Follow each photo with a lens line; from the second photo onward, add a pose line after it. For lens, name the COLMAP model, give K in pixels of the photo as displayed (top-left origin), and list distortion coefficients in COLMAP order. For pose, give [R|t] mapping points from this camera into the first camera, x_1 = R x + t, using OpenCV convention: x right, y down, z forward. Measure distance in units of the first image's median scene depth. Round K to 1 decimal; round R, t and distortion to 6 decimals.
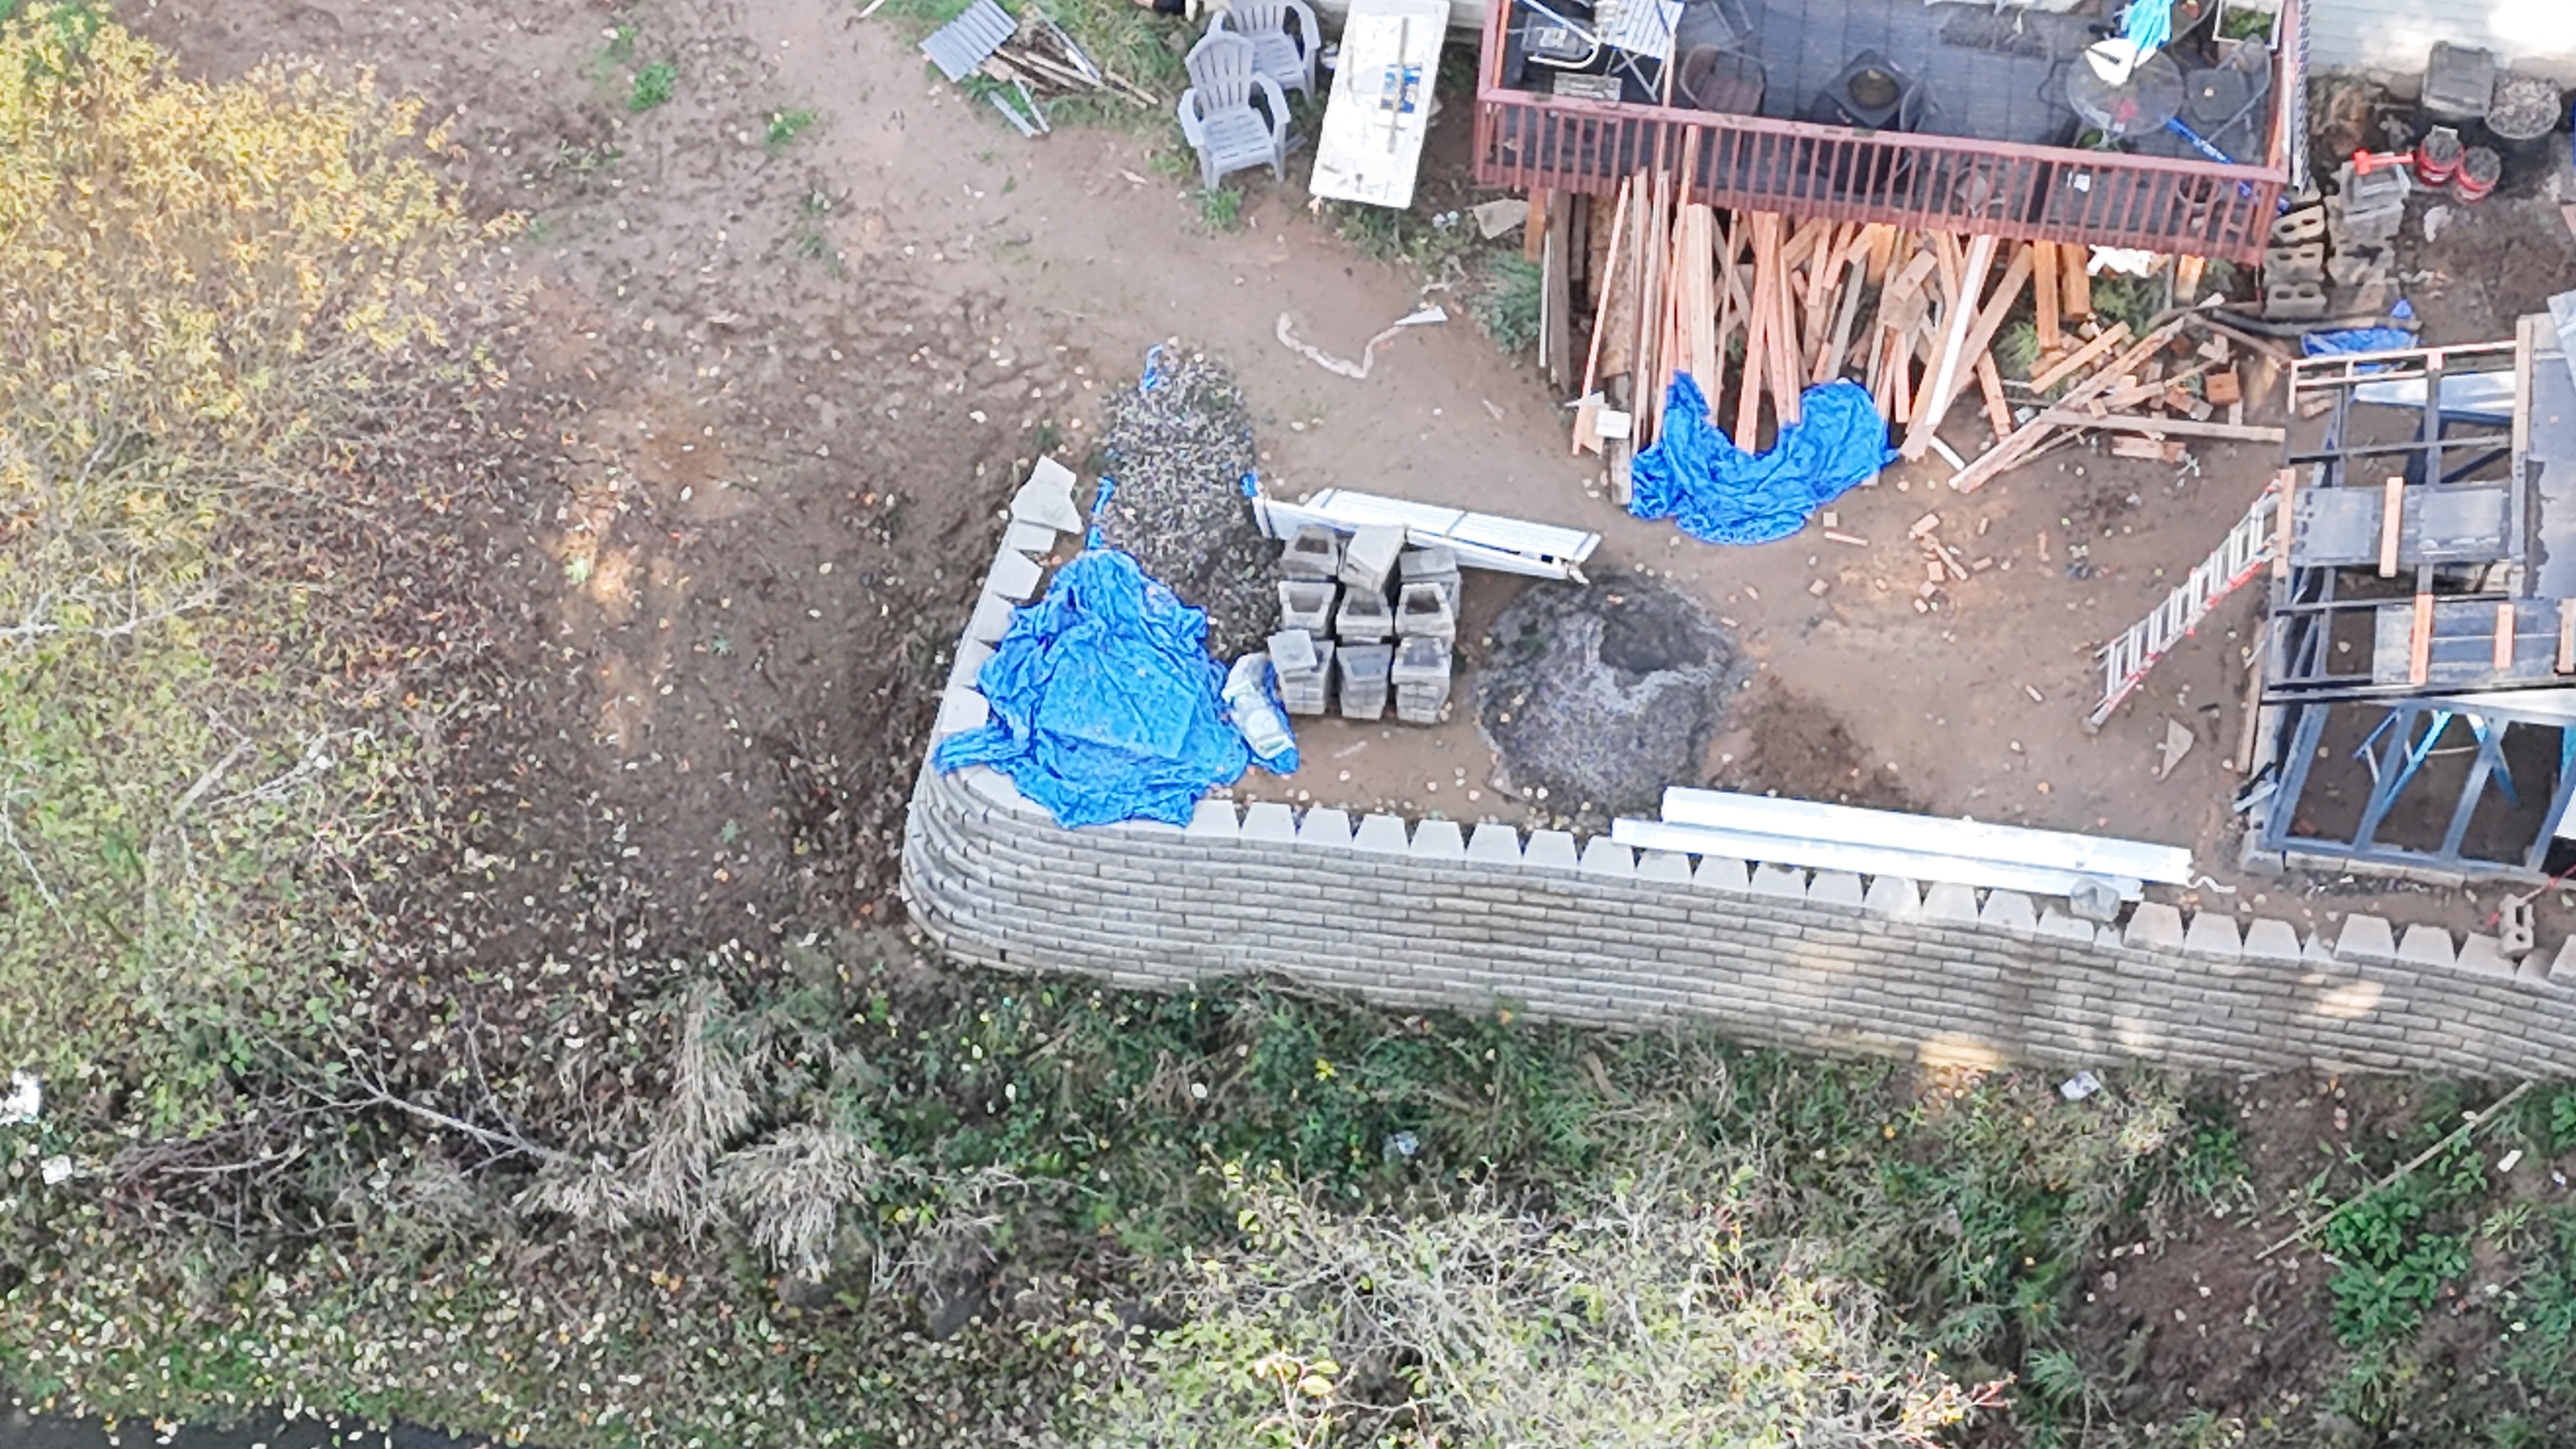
lens RADIAL K [[5451.2, 0, 1280.3], [0, 5451.2, 702.7], [0, 0, 1]] dist [0.287780, -1.500993]
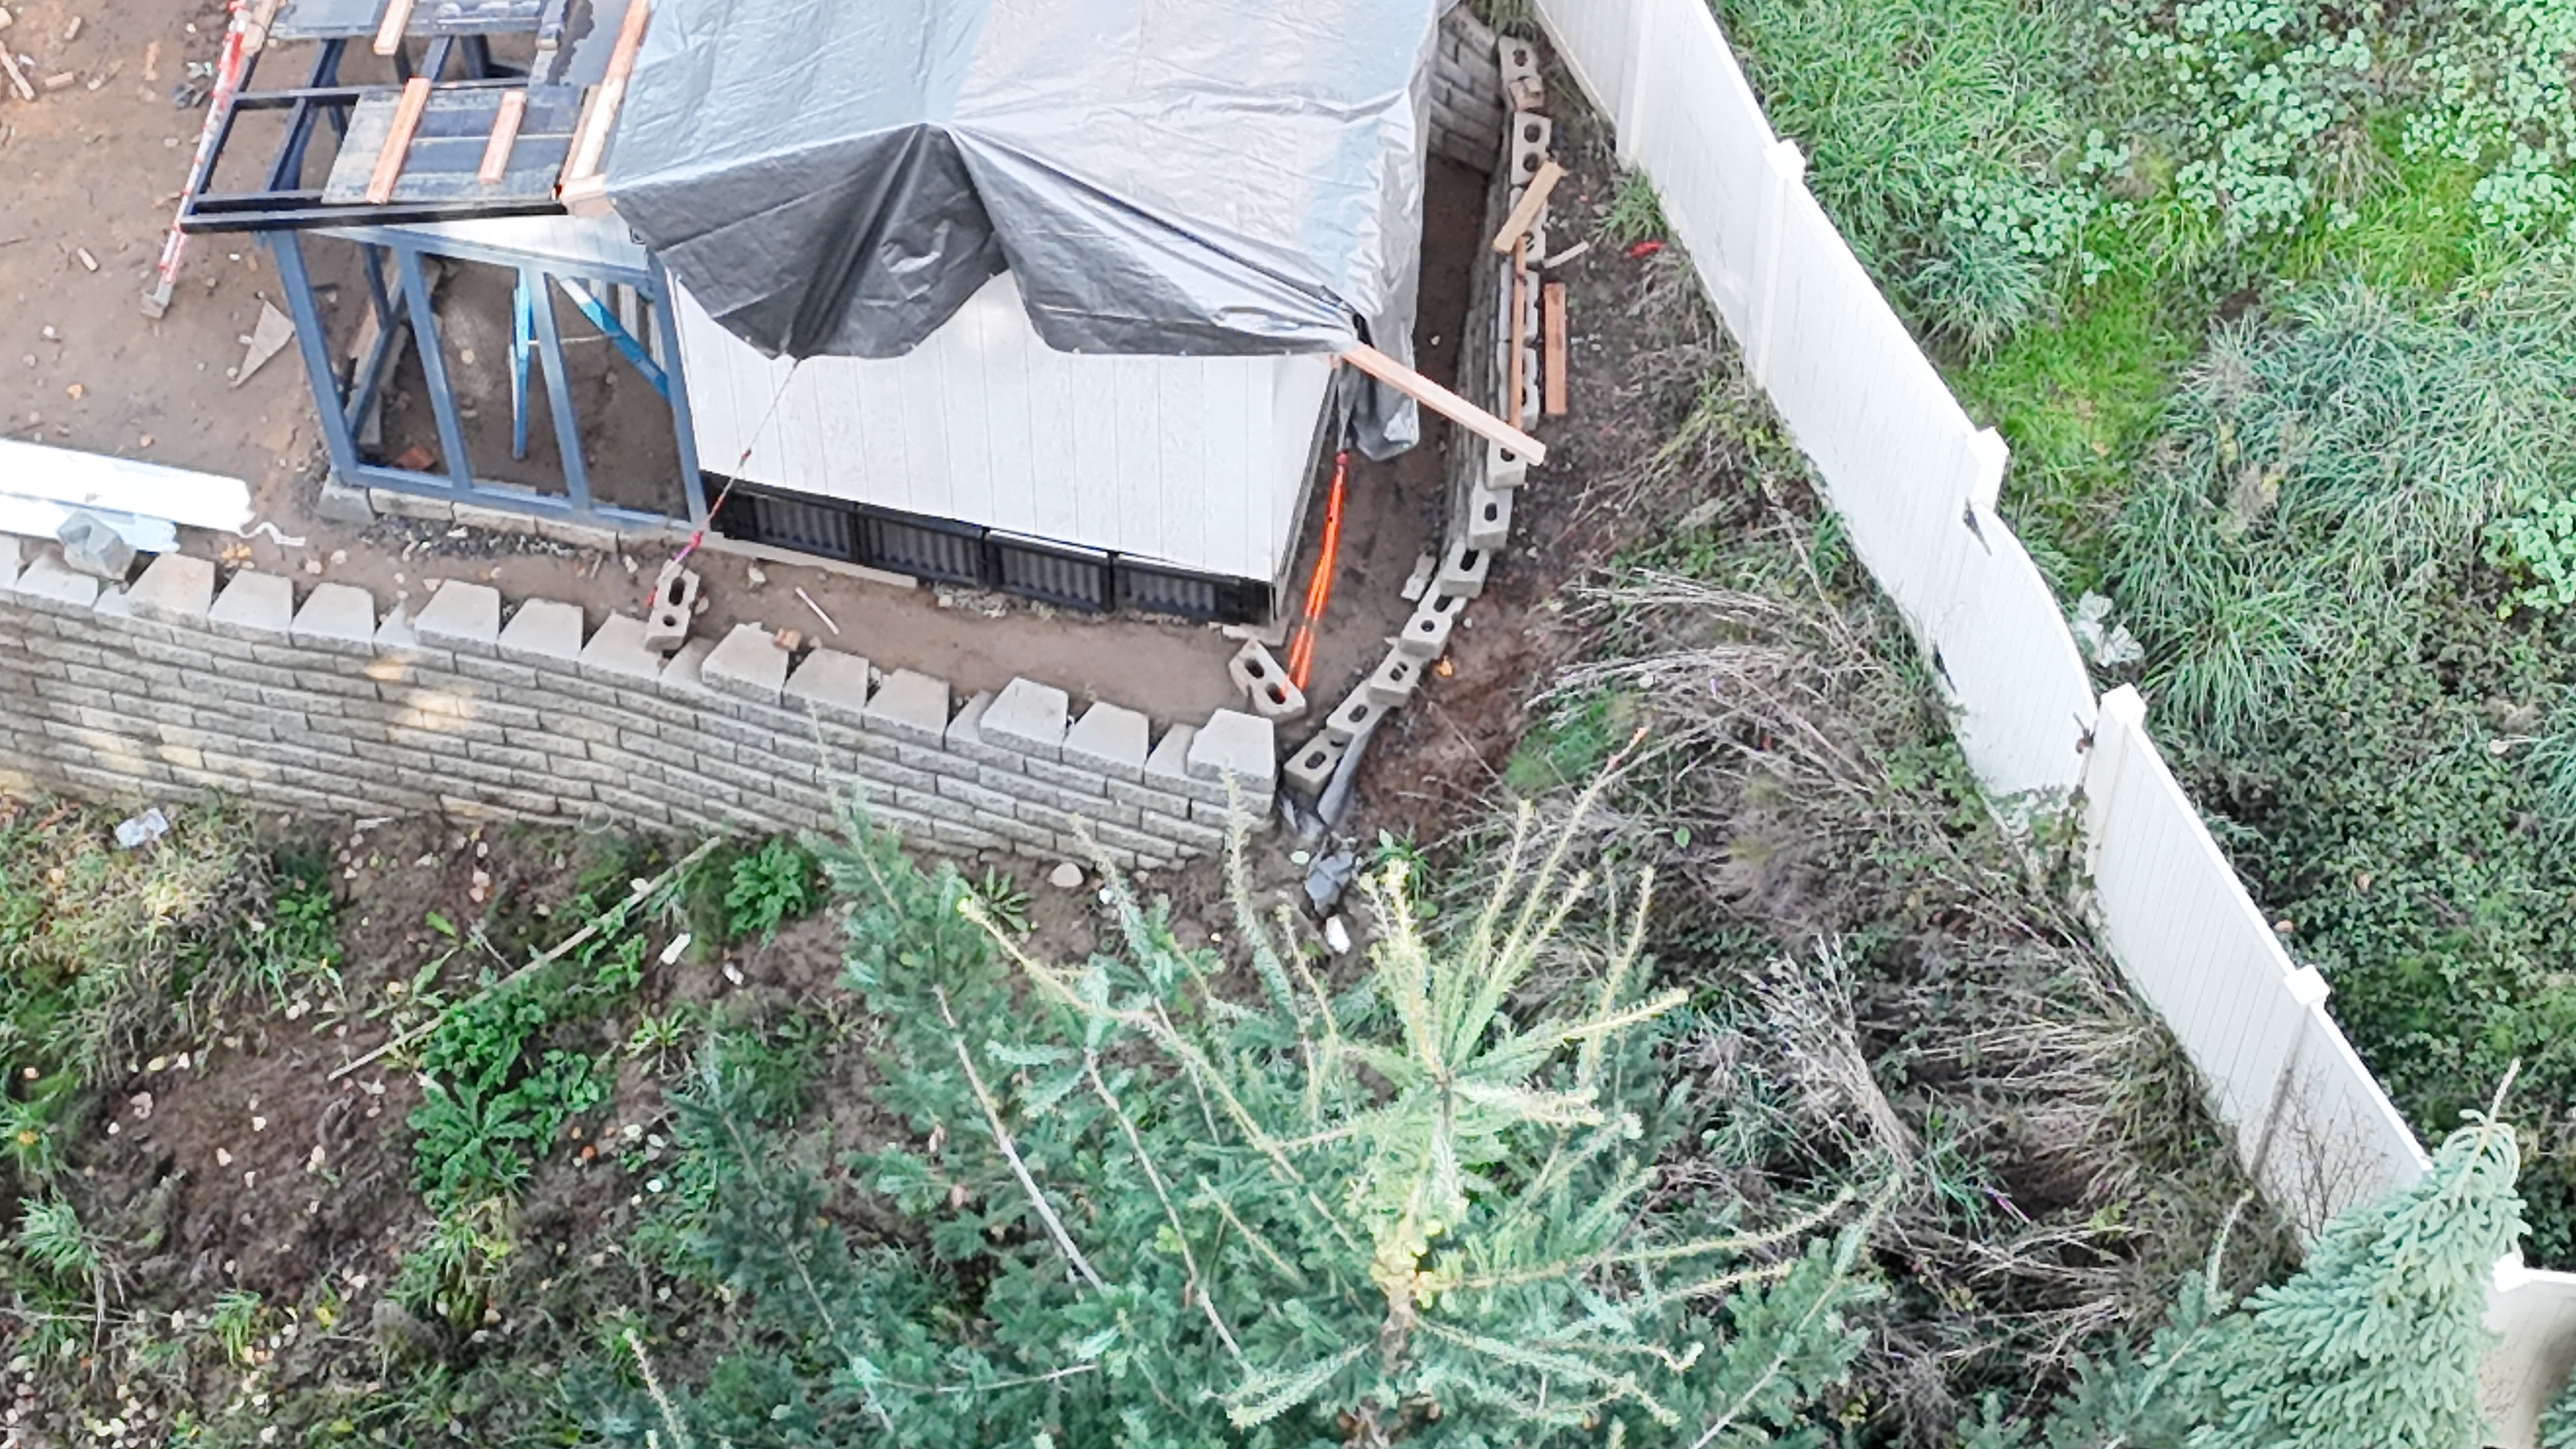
lens RADIAL K [[5451.2, 0, 1280.3], [0, 5451.2, 702.7], [0, 0, 1]] dist [0.287780, -1.500993]
pose [[0.998436, 0.047412, -0.029636, 0.305109], [-0.047743, 0.998804, -0.010532, 0.053419], [0.029101, 0.011931, 0.999505, 0.299261]]
